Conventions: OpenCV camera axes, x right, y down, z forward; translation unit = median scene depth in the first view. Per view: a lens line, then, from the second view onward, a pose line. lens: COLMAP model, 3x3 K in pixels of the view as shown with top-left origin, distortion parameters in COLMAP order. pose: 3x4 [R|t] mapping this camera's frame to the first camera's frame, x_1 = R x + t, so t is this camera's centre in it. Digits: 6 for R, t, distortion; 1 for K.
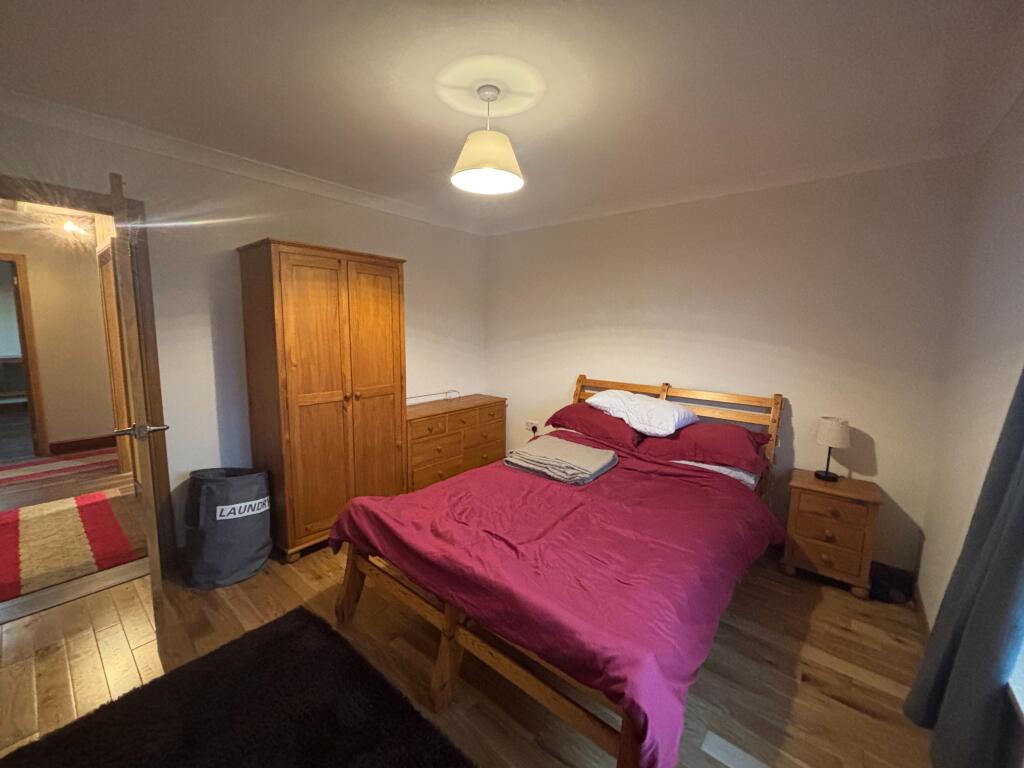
lens RADIAL K [[409.1, 0, 511.8], [0, 409.1, 384.2], [0, 0, 1]] dist [-0.001432, -0.000188]
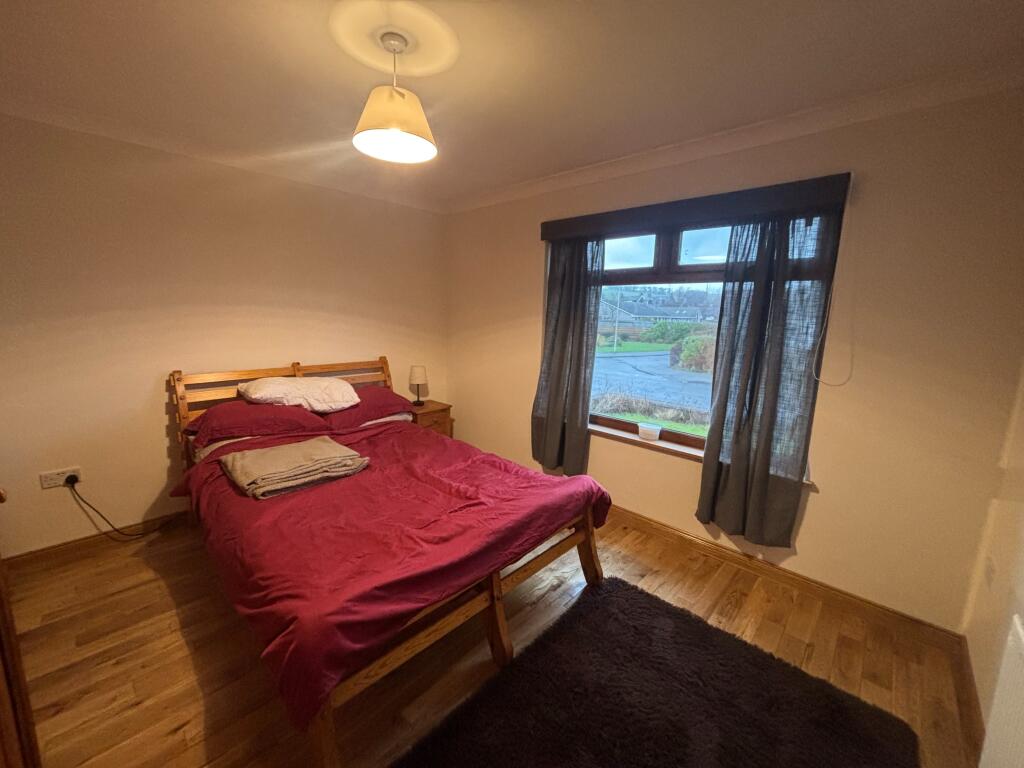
lens RADIAL K [[409.1, 0, 511.5], [0, 409.1, 381.2], [0, 0, 1]] dist [-0.001432, -0.000188]
pose [[0.068689, -0.190776, 0.979227, -0.692287], [0.112769, 0.976740, 0.182381, -0.096516], [-0.991244, 0.097899, 0.088605, 0.495676]]
